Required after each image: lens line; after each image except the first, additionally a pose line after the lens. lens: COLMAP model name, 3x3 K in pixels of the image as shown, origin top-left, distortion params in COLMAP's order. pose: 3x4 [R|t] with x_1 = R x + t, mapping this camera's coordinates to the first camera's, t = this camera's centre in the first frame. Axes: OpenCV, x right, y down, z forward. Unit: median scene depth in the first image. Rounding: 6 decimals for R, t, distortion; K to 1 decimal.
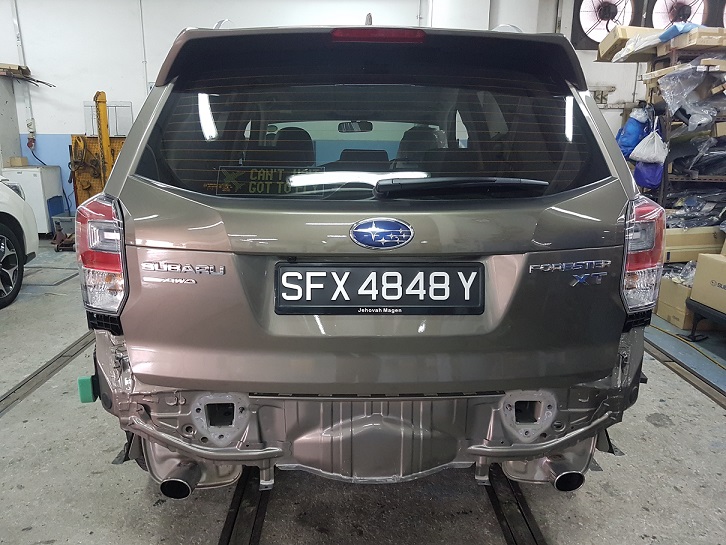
lens RADIAL K [[559.8, 0, 364.0], [0, 559.8, 315.9], [0, 0, 1]] dist [0.089290, 0.001390]
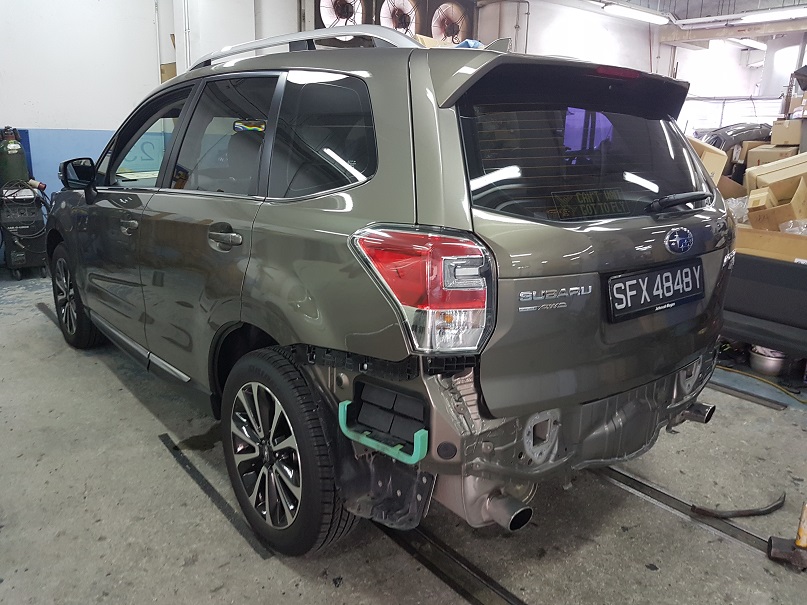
lens RADIAL K [[631.6, 0, 403.9], [0, 631.6, 322.7], [0, 0, 1]] dist [0.184933, -0.334843]
pose [[0.799002, -0.160972, 0.579383, -1.203612], [0.157518, 0.985888, 0.056686, -0.139540], [-0.580331, 0.045971, 0.813082, 0.214901]]
